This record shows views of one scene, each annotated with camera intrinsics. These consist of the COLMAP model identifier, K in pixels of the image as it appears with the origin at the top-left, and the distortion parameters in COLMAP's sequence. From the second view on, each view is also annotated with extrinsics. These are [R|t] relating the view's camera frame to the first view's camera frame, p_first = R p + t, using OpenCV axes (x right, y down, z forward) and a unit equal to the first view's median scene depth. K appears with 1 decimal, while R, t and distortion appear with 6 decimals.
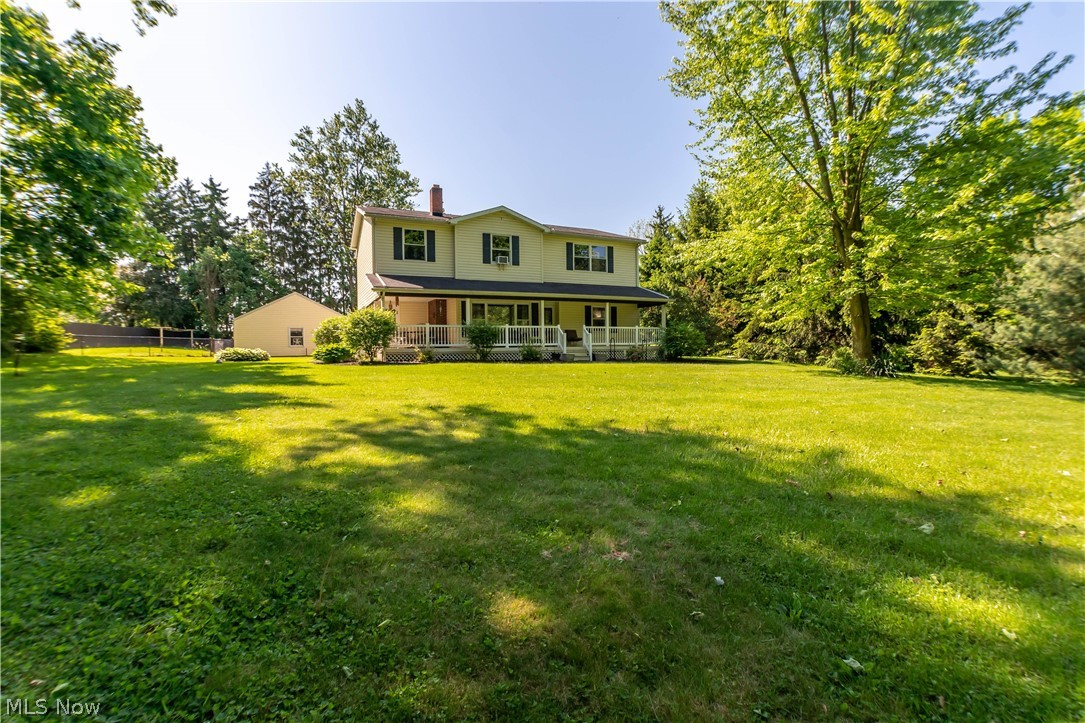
lens RADIAL K [[491.8, 0, 537.4], [0, 491.8, 362.2], [0, 0, 1]] dist [-0.036388, 0.000113]
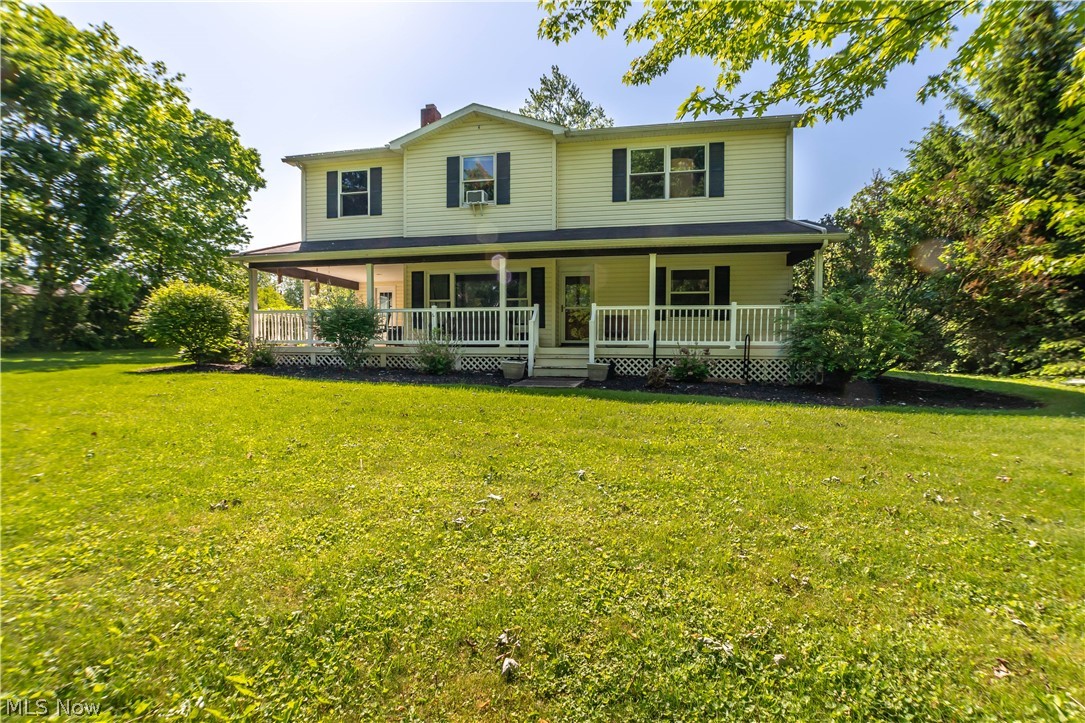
lens RADIAL K [[491.8, 0, 537.4], [0, 491.8, 362.2], [0, 0, 1]] dist [-0.036388, 0.000113]
pose [[0.808257, 0.032286, -0.587945, 0.327004], [-0.026554, 0.999478, 0.018380, -0.025701], [0.588231, 0.000756, 0.808692, 0.565881]]
